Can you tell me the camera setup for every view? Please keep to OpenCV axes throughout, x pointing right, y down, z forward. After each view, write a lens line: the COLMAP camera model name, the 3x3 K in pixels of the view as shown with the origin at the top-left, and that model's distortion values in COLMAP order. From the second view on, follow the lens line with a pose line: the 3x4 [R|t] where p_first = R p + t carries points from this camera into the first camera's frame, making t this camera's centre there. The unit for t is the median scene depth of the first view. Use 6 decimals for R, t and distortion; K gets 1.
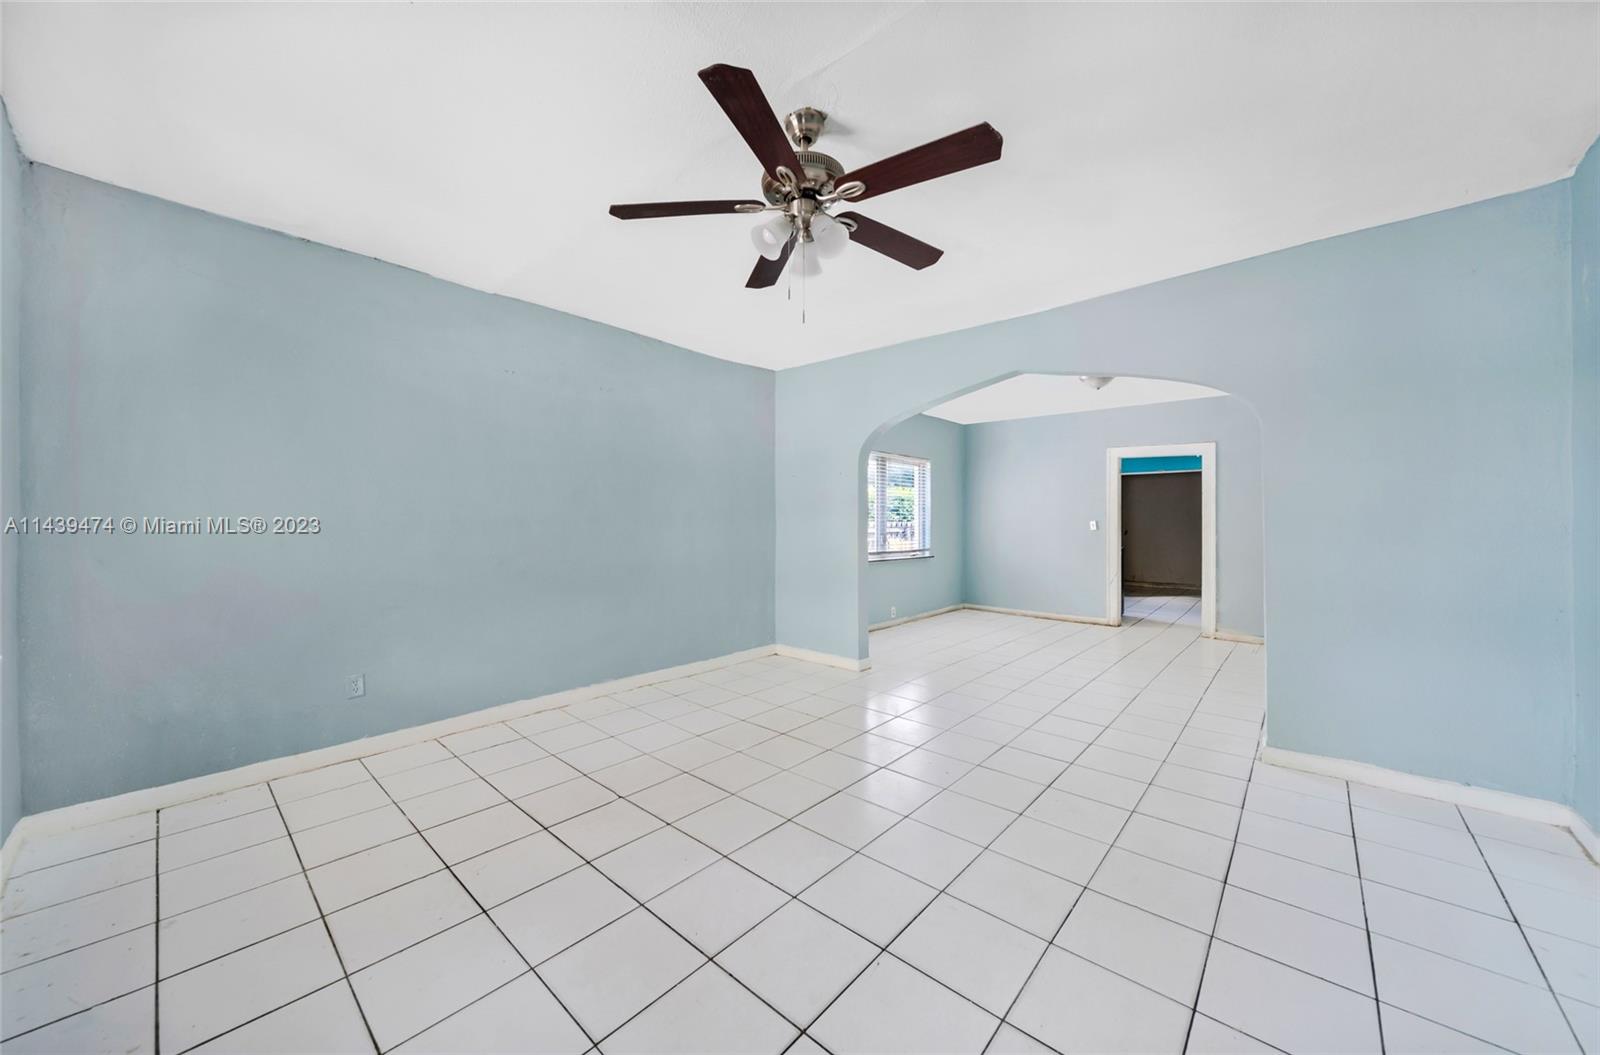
lens RADIAL K [[564.4, 0, 794.8], [0, 564.4, 522.2], [0, 0, 1]] dist [-0.002179, -0.000291]
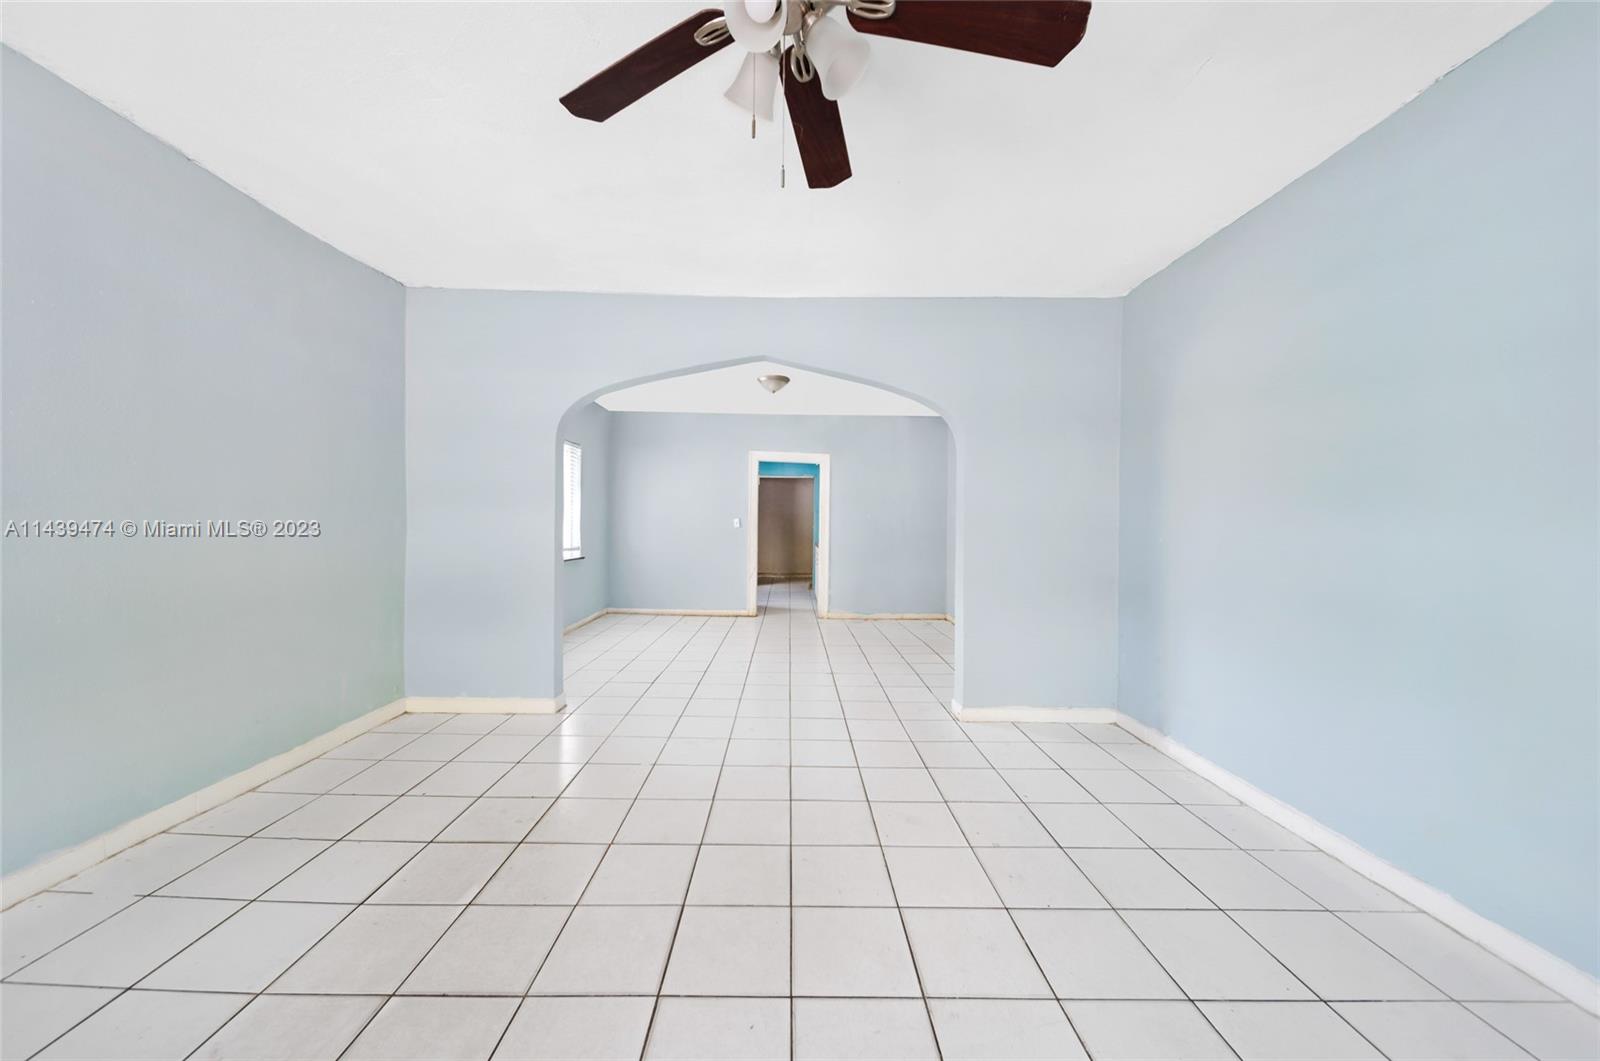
lens RADIAL K [[565.7, 0, 787.2], [0, 565.7, 524.8], [0, 0, 1]] dist [0.001106, -0.000172]
pose [[0.747056, 0.005174, 0.664741, -0.108989], [-0.011605, 0.999919, 0.005260, 0.002475], [-0.664660, -0.011644, 0.747055, 0.154579]]
